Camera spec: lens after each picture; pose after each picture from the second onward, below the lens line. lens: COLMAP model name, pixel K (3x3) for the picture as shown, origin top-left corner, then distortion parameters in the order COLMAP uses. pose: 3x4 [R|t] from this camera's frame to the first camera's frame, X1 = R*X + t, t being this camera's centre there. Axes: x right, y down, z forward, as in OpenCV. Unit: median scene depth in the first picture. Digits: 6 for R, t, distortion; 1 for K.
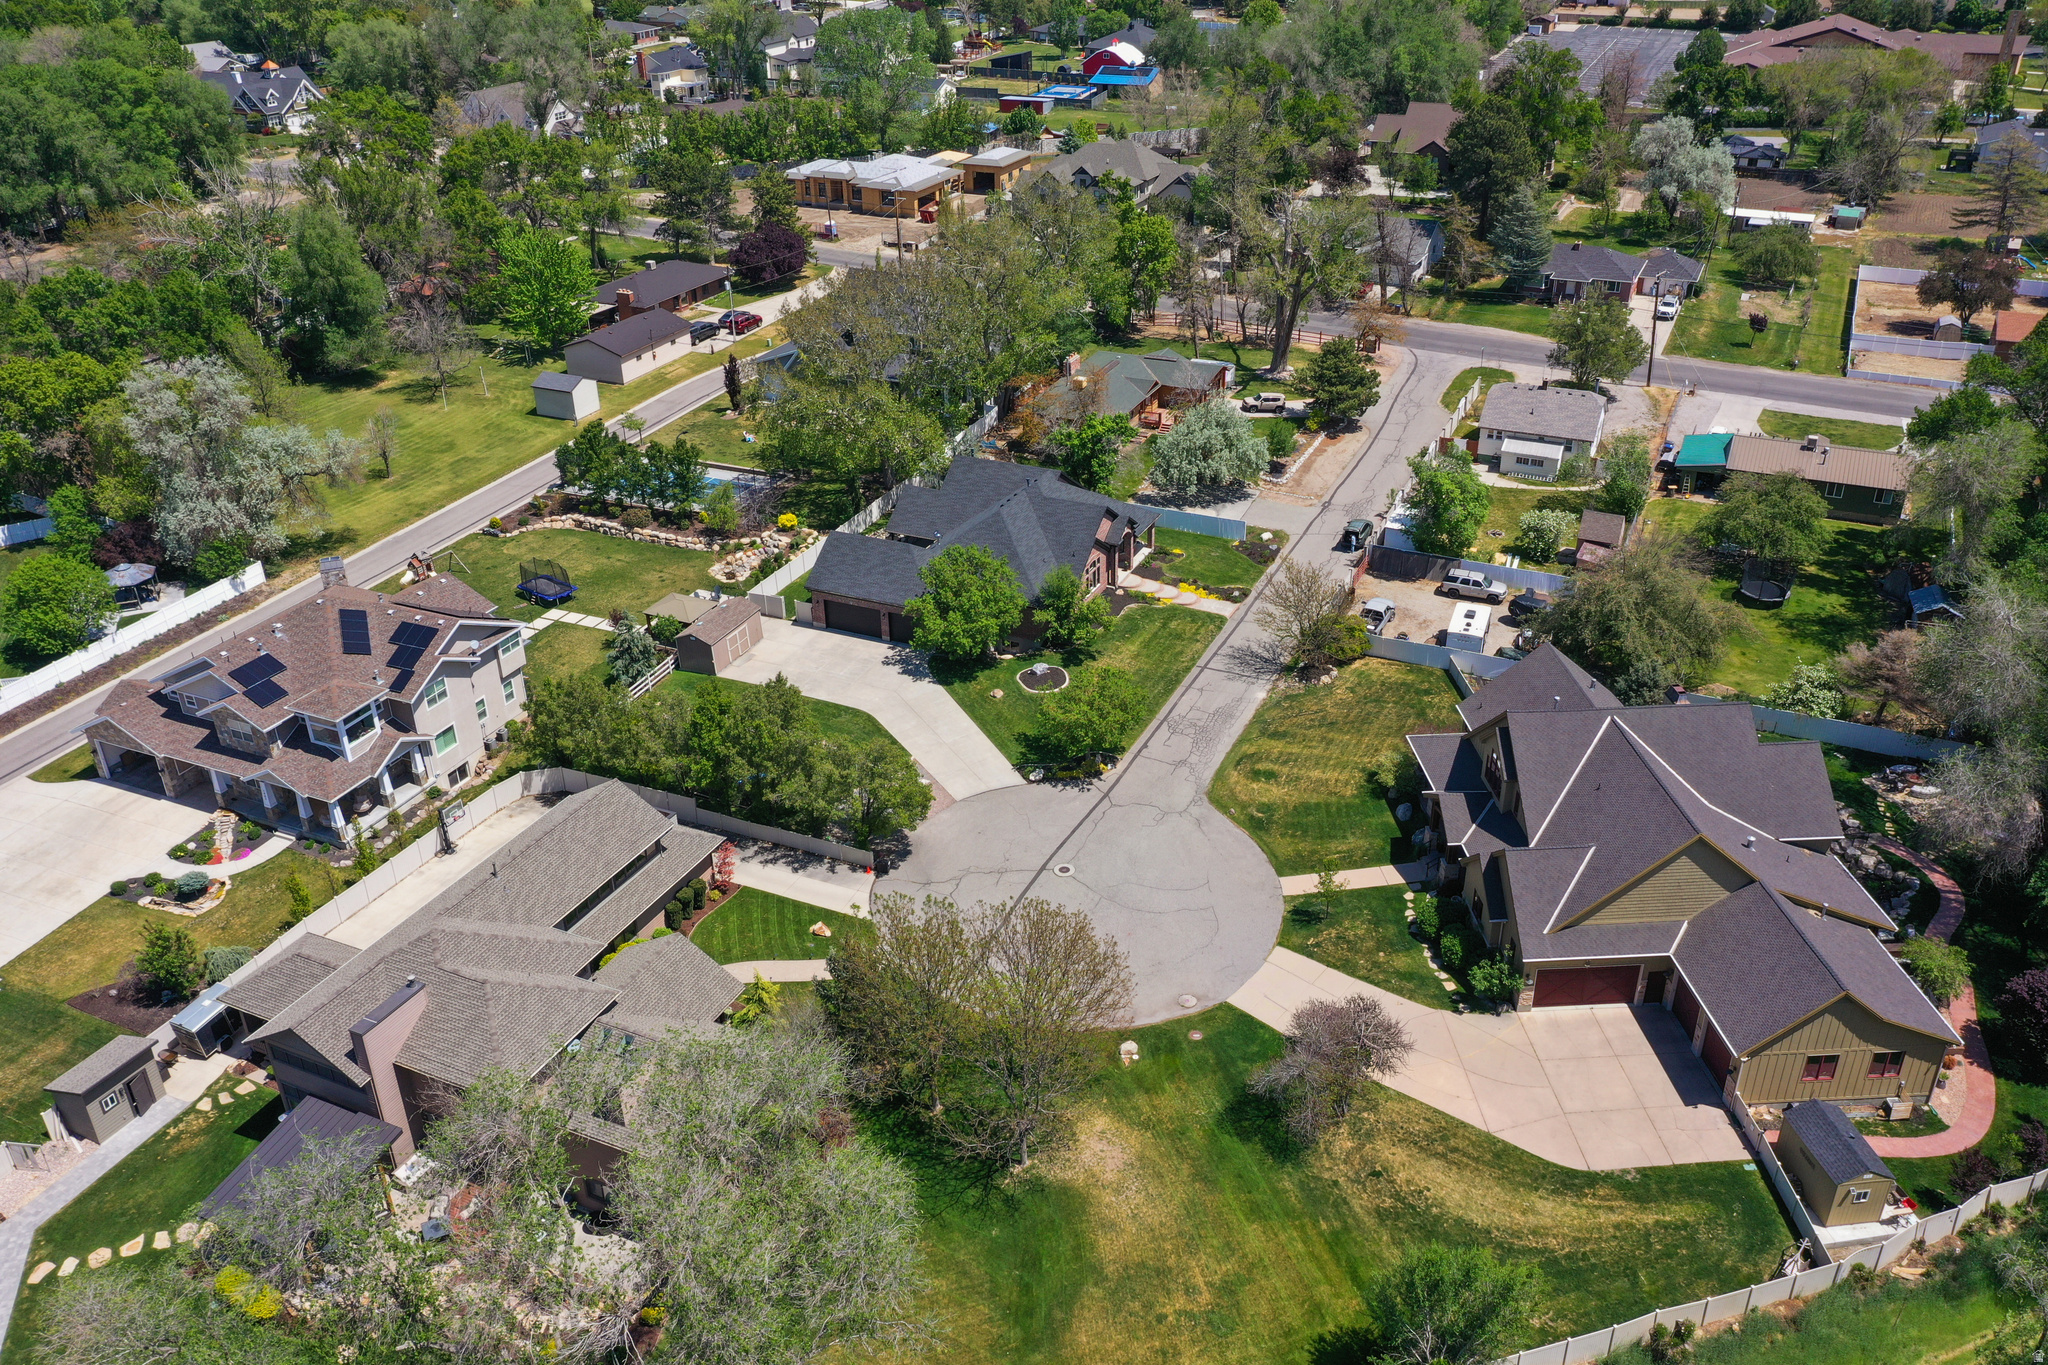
lens RADIAL K [[1622.0, 0, 1021.3], [0, 1622.0, 677.3], [0, 0, 1]] dist [0.017265, 0.005342]
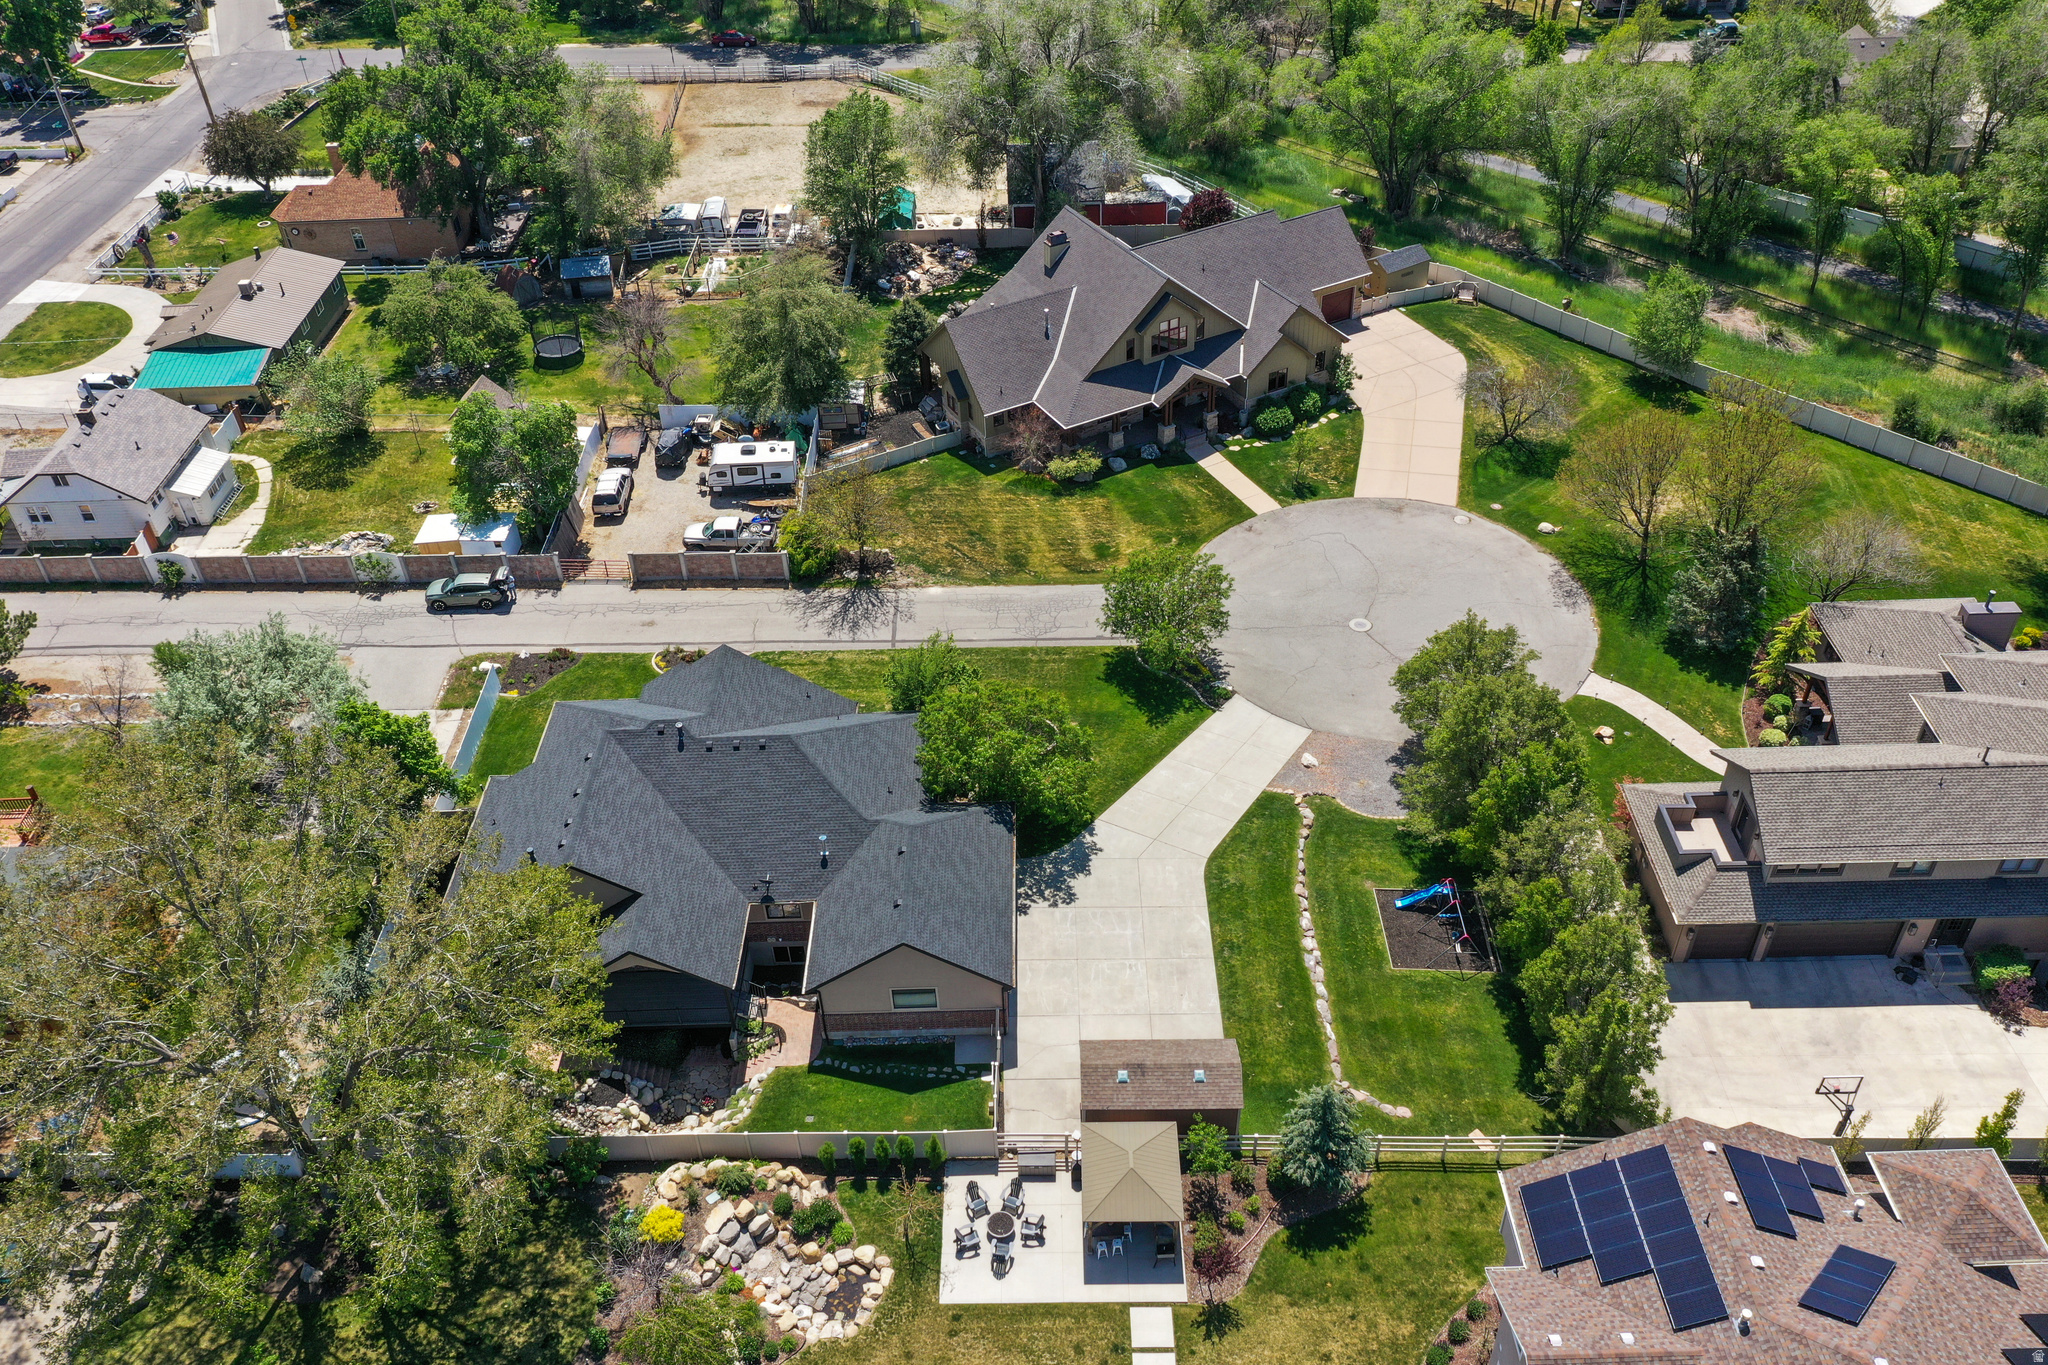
lens RADIAL K [[1617.1, 0, 1025.3], [0, 1617.1, 662.1], [0, 0, 1]] dist [0.014784, 0.002314]
pose [[-0.429145, -0.536942, 0.726311, -0.442791], [0.463656, 0.559135, 0.687307, -0.460566], [-0.775150, 0.631713, 0.009006, 0.857323]]
